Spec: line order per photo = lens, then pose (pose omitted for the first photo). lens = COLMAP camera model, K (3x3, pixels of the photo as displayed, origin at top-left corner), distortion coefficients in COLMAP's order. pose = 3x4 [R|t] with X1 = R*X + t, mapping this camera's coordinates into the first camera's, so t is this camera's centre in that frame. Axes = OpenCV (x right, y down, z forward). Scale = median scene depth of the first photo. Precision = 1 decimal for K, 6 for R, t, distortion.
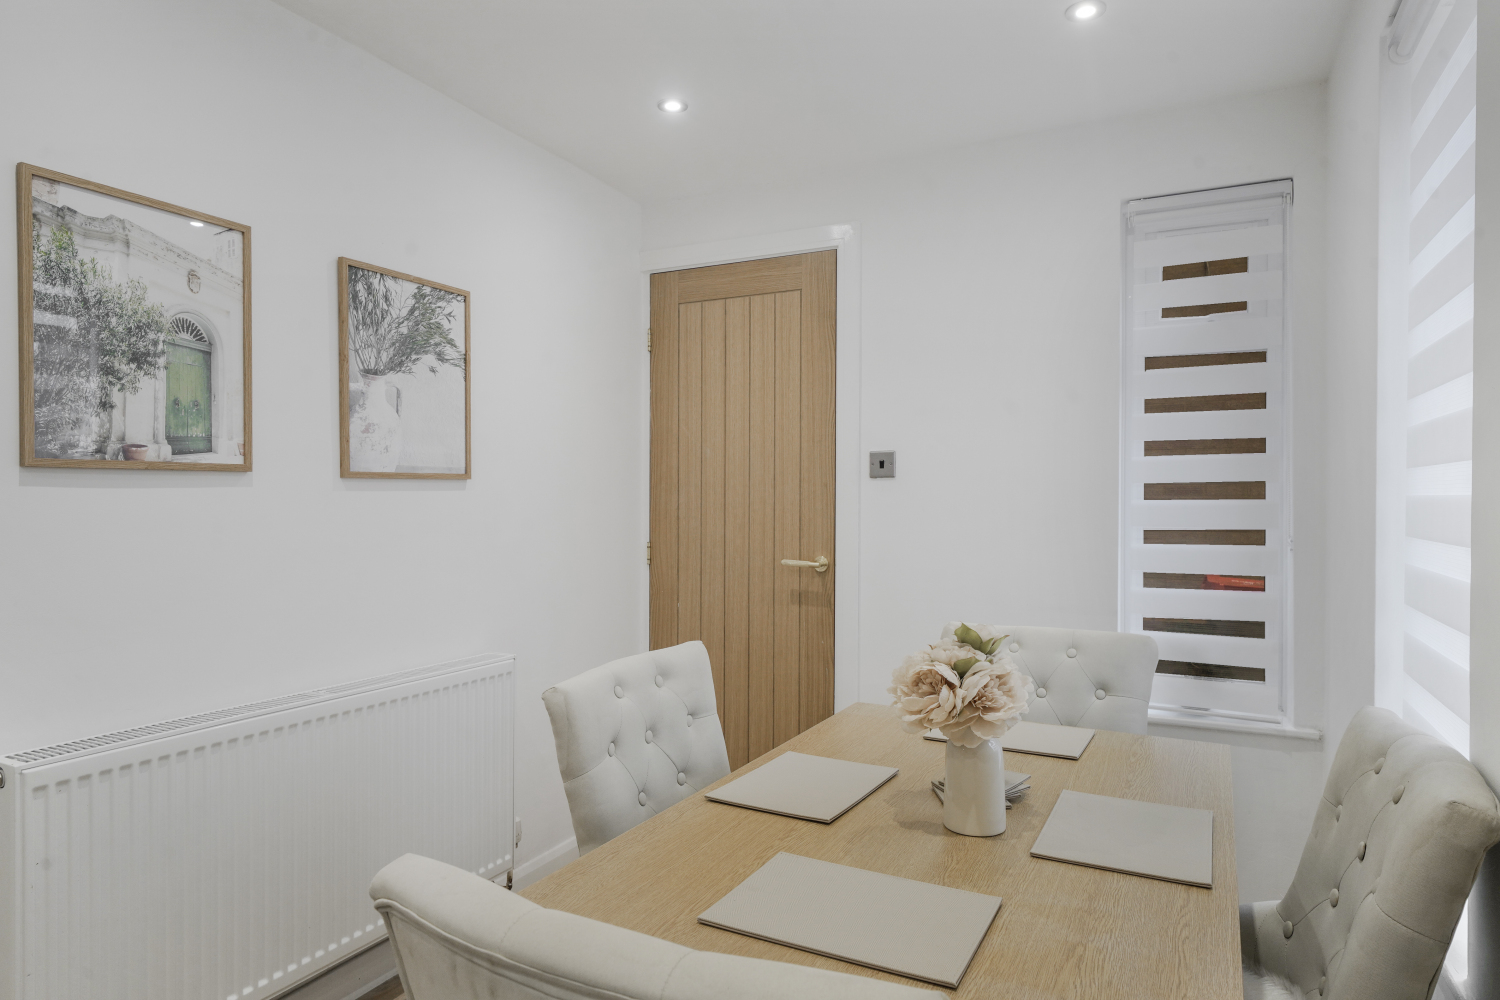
lens RADIAL K [[891.9, 0, 747.5], [0, 891.9, 509.4], [0, 0, 1]] dist [0.002075, 0.000516]
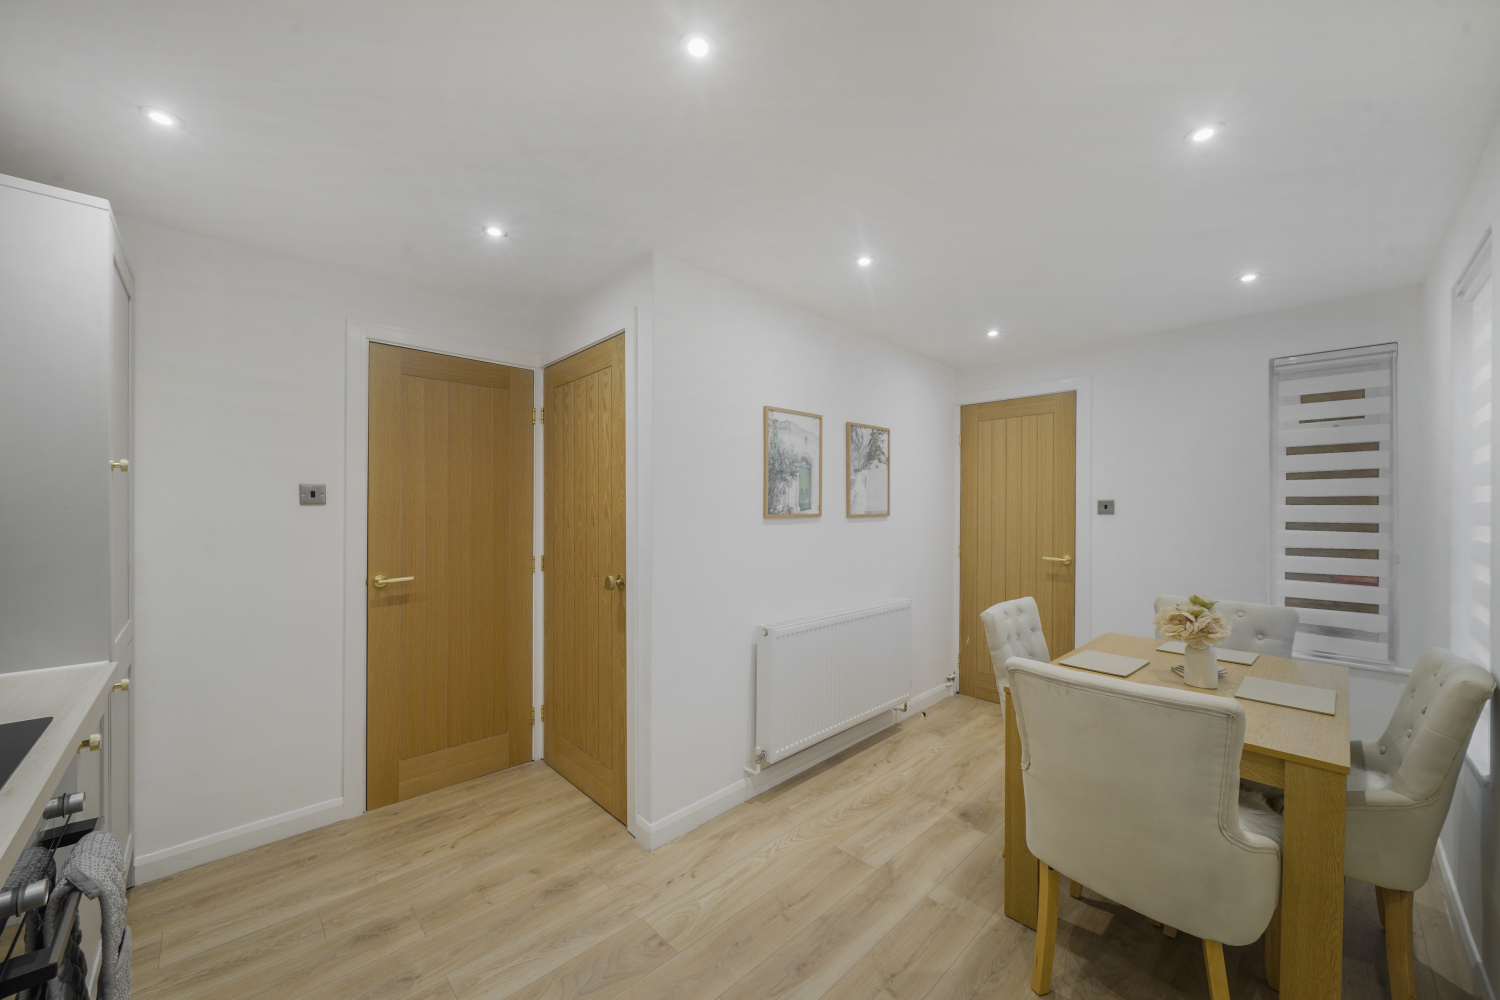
lens RADIAL K [[559.6, 0, 742.5], [0, 559.6, 506.5], [0, 0, 1]] dist [-0.001875, -0.000161]
pose [[0.942540, 0.001564, -0.334091, -0.165750], [-0.005252, 0.999935, -0.010136, -0.034884], [0.334053, 0.011308, 0.942486, -0.328787]]
